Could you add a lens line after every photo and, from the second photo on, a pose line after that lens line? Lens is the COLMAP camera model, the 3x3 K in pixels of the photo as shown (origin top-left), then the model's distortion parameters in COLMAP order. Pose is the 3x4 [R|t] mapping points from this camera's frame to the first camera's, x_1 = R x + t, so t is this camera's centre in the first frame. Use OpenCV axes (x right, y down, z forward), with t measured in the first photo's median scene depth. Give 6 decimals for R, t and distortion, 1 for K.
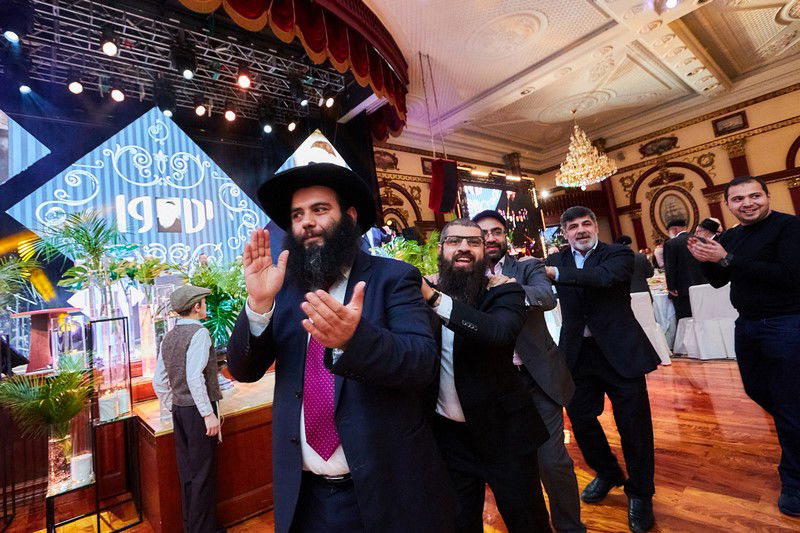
lens RADIAL K [[372.4, 0, 356.2], [0, 372.4, 254.5], [0, 0, 1]] dist [-0.002784, -0.001518]
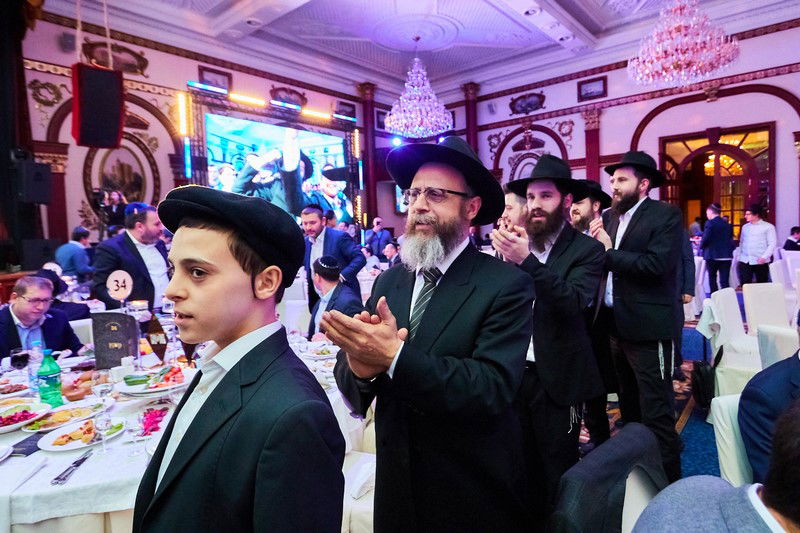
lens RADIAL K [[438.6, 0, 406.2], [0, 438.6, 262.2], [0, 0, 1]] dist [-0.033028, 0.002261]
pose [[0.971873, 0.081651, 0.220896, 0.379374], [-0.113743, 0.984063, 0.136686, -0.043551], [-0.206215, -0.157967, 0.965672, 0.051555]]
